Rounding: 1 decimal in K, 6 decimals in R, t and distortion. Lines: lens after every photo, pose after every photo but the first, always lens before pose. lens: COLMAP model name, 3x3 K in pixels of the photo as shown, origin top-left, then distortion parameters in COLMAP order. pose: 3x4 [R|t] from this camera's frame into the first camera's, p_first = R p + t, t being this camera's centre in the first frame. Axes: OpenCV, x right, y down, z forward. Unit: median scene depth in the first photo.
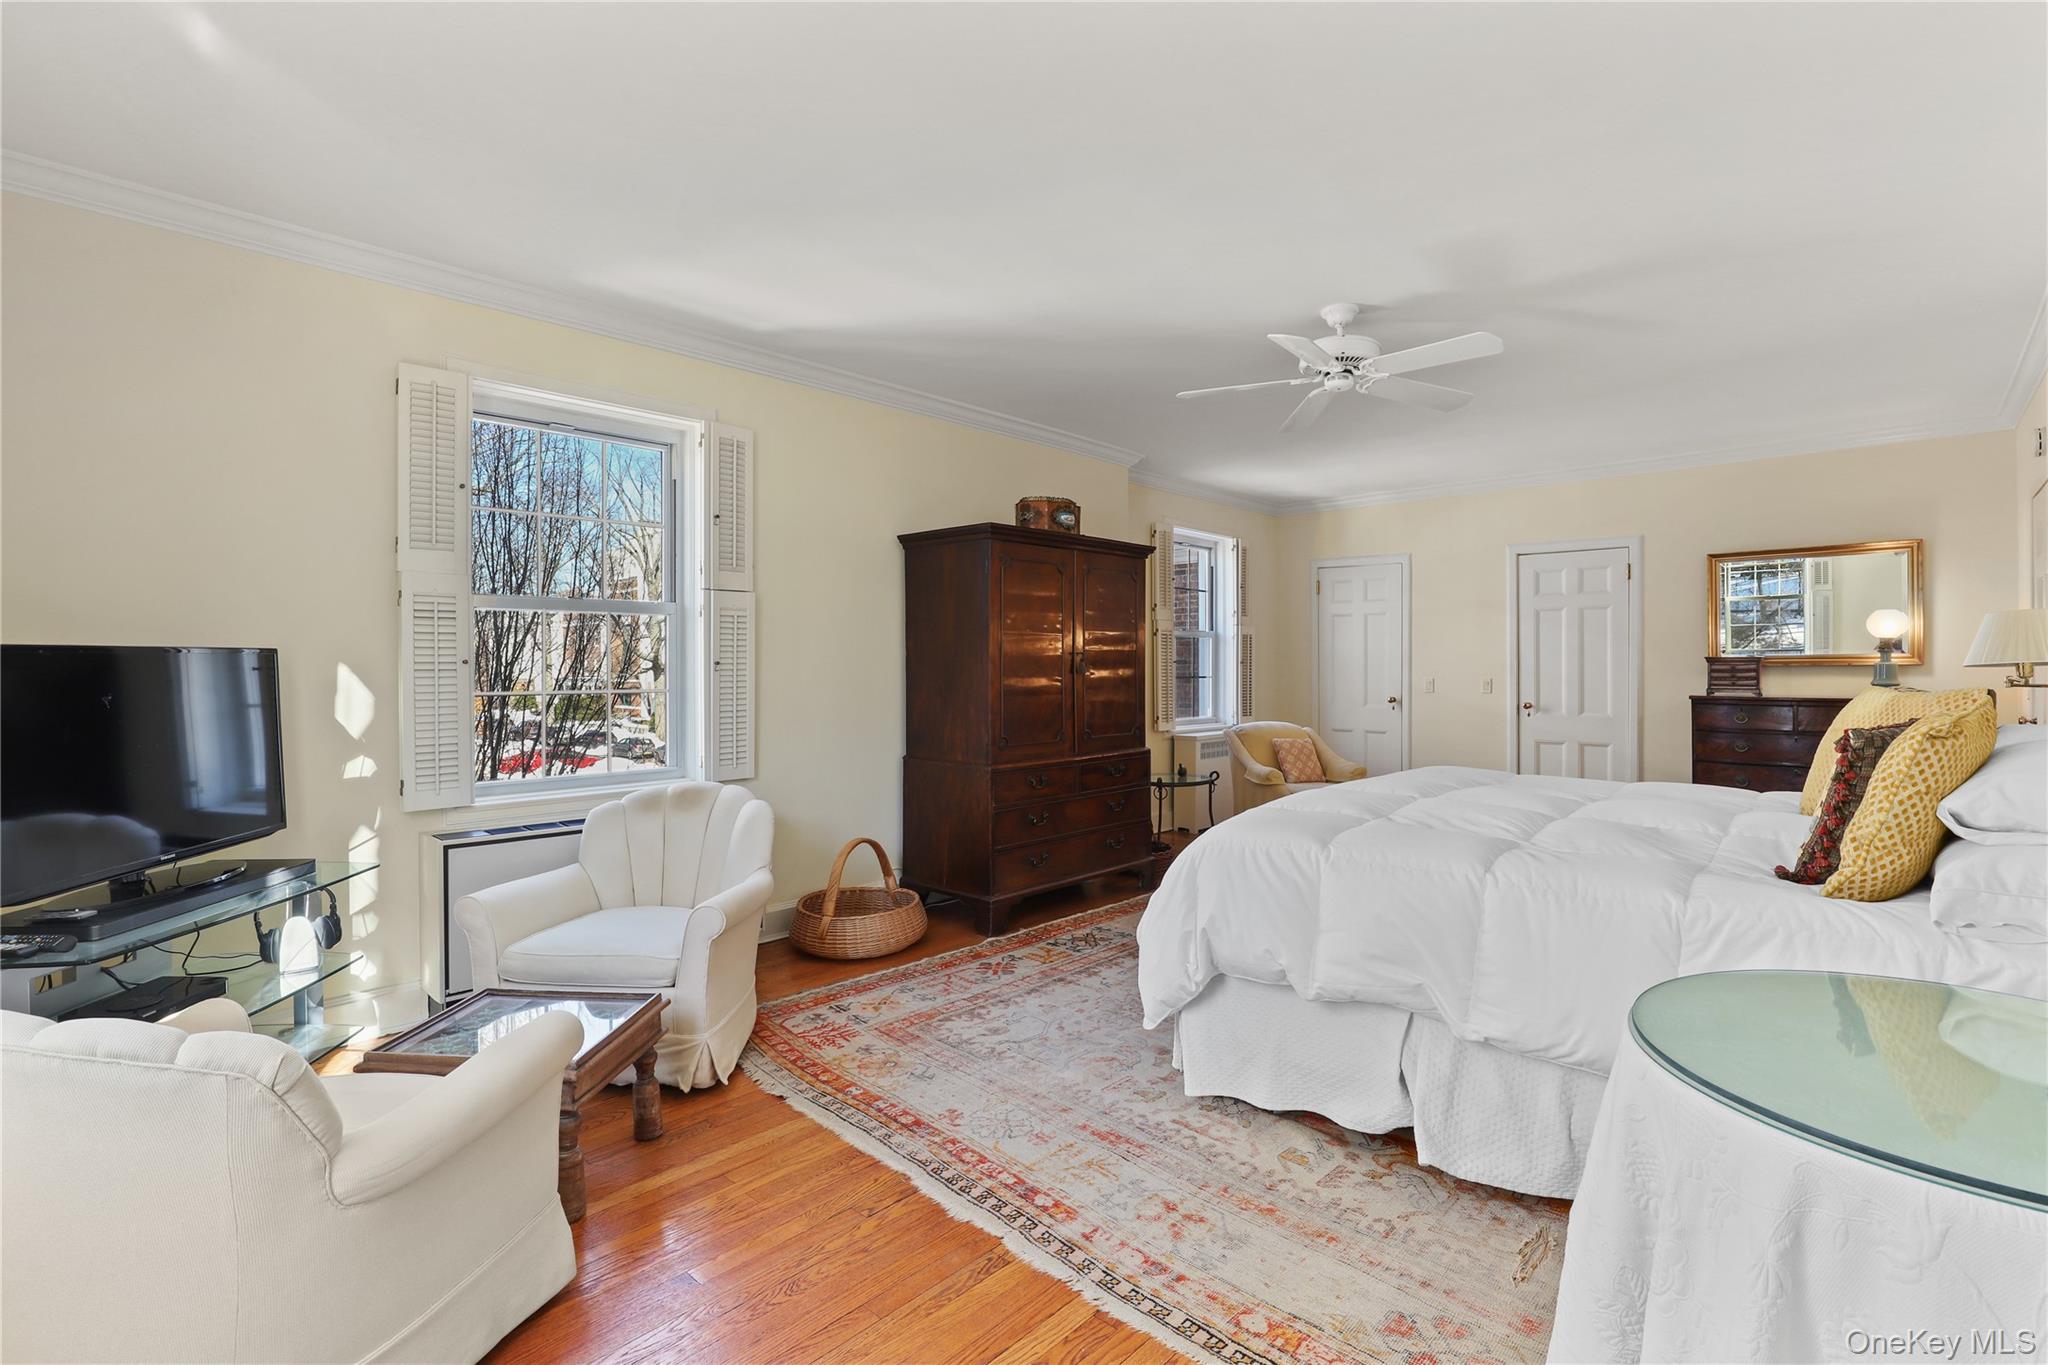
lens RADIAL K [[954.0, 0, 1012.1], [0, 954.0, 690.0], [0, 0, 1]] dist [-0.017366, 0.000088]
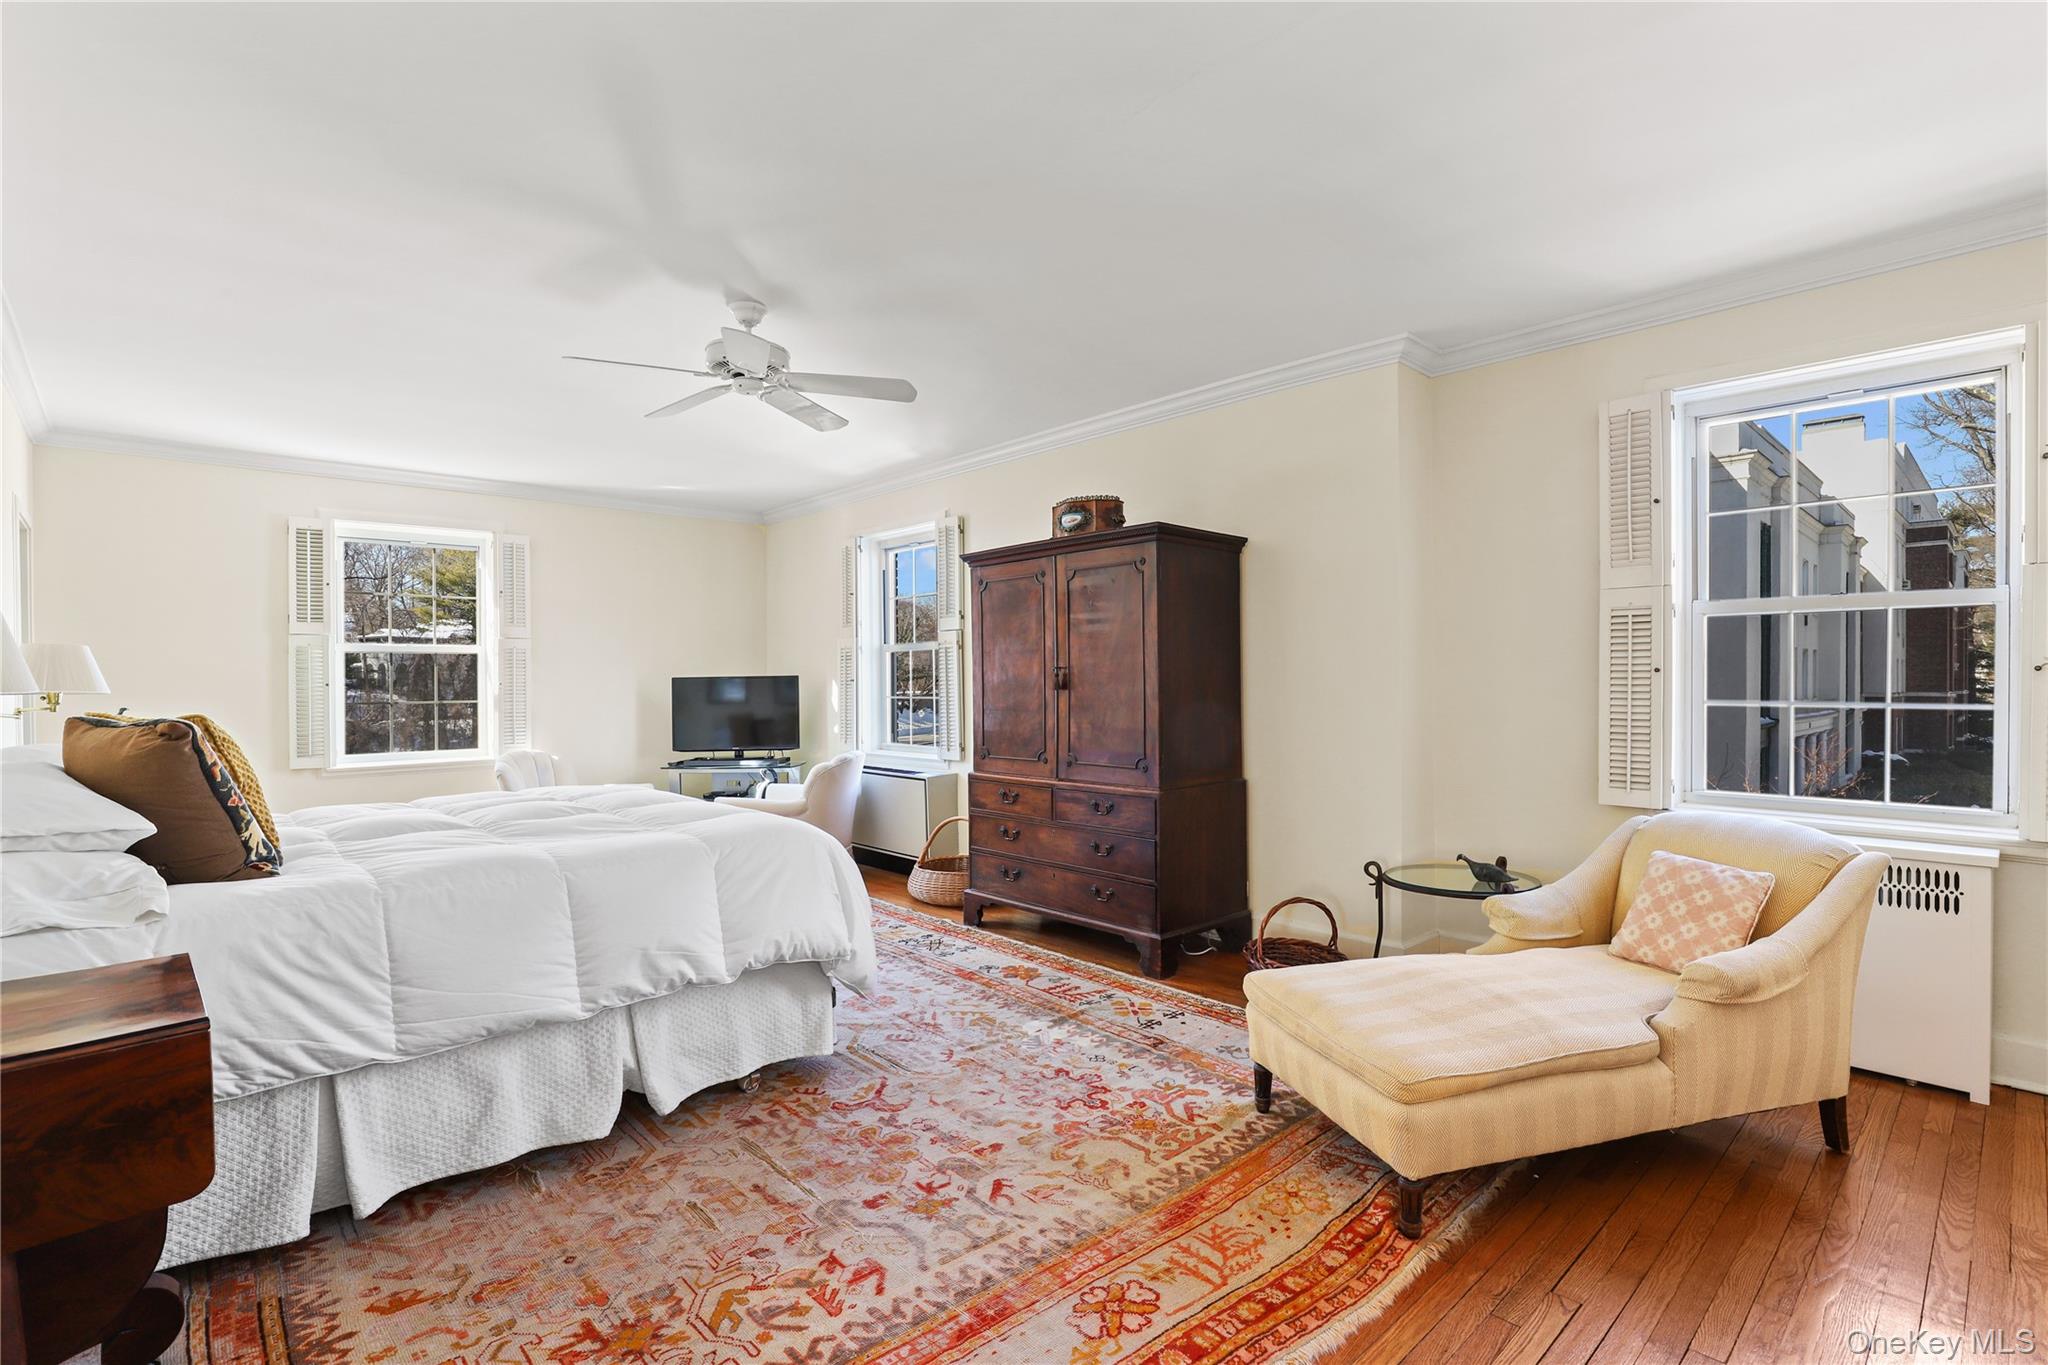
lens RADIAL K [[954.0, 0, 1012.1], [0, 954.0, 690.0], [0, 0, 1]] dist [-0.017366, 0.000088]
pose [[-0.068146, 0.013623, -0.997582, 1.049700], [-0.020732, 0.999672, 0.015068, -0.031288], [0.997460, 0.021708, -0.067841, 1.089434]]
